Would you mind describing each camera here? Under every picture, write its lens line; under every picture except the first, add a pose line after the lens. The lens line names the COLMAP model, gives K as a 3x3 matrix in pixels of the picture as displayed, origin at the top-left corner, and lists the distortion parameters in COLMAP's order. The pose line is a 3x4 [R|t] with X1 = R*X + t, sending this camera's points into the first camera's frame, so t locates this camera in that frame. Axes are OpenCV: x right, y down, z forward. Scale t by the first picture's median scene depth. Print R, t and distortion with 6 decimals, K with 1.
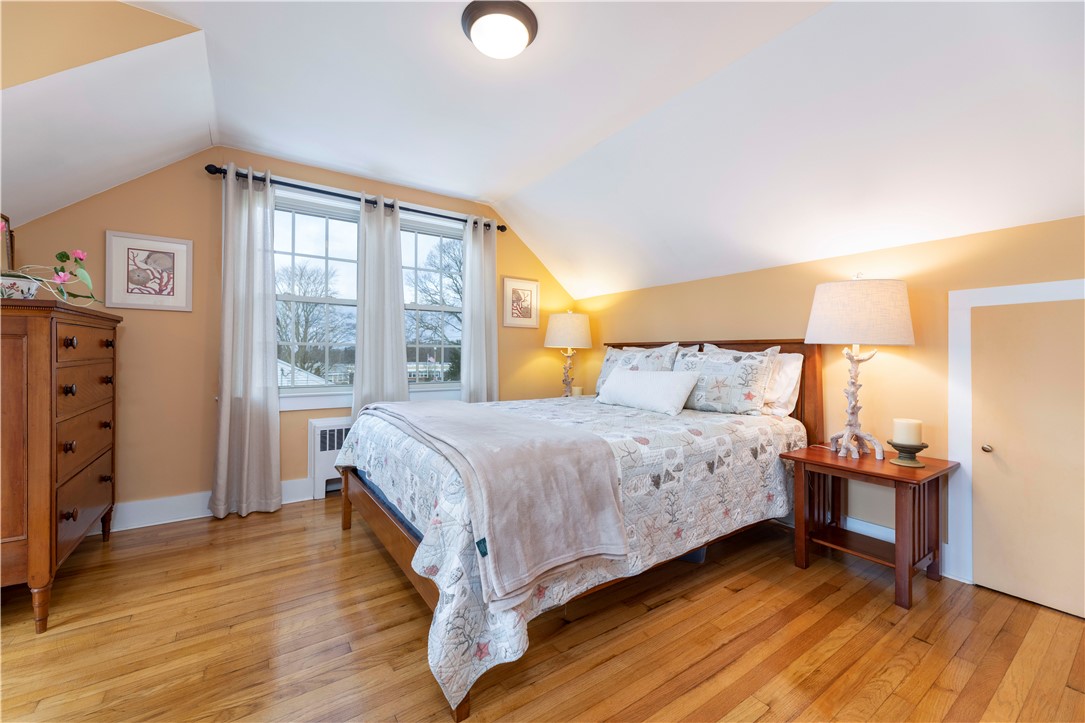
lens RADIAL K [[438.1, 0, 543.9], [0, 438.1, 353.7], [0, 0, 1]] dist [-0.001812, 0.000087]
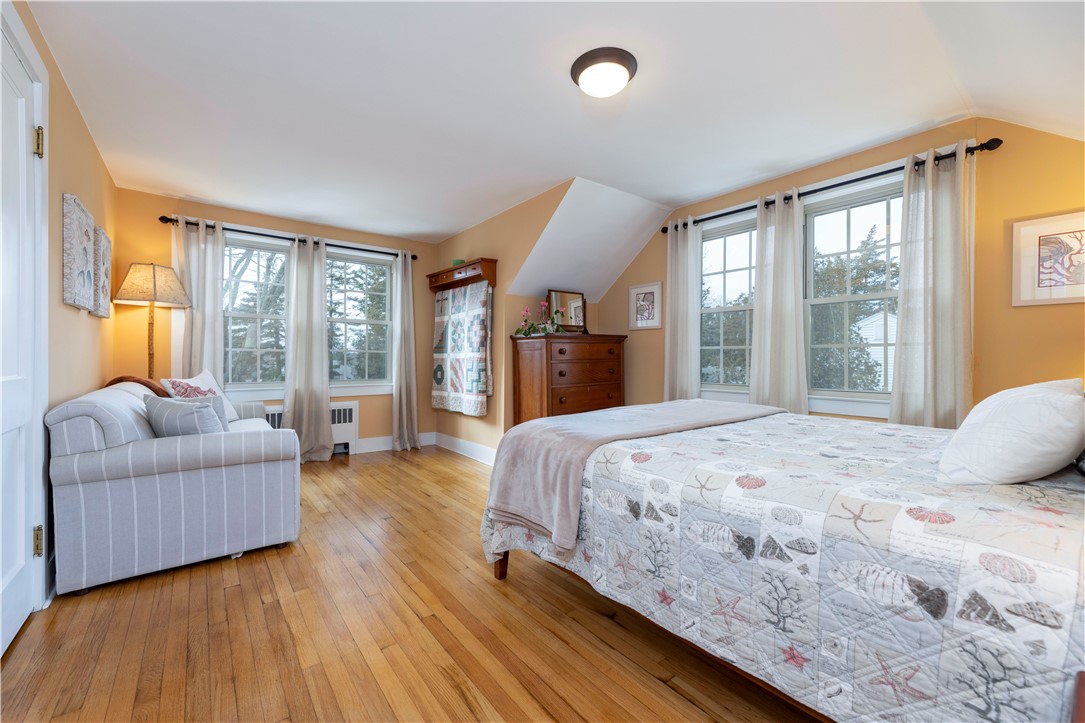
lens RADIAL K [[438.1, 0, 537.3], [0, 438.1, 360.6], [0, 0, 1]] dist [-0.001812, 0.000087]
pose [[0.052552, 0.003944, -0.998610, 0.858932], [0.004152, 0.999983, 0.004168, 0.008659], [0.998610, -0.004365, 0.052535, 0.629207]]
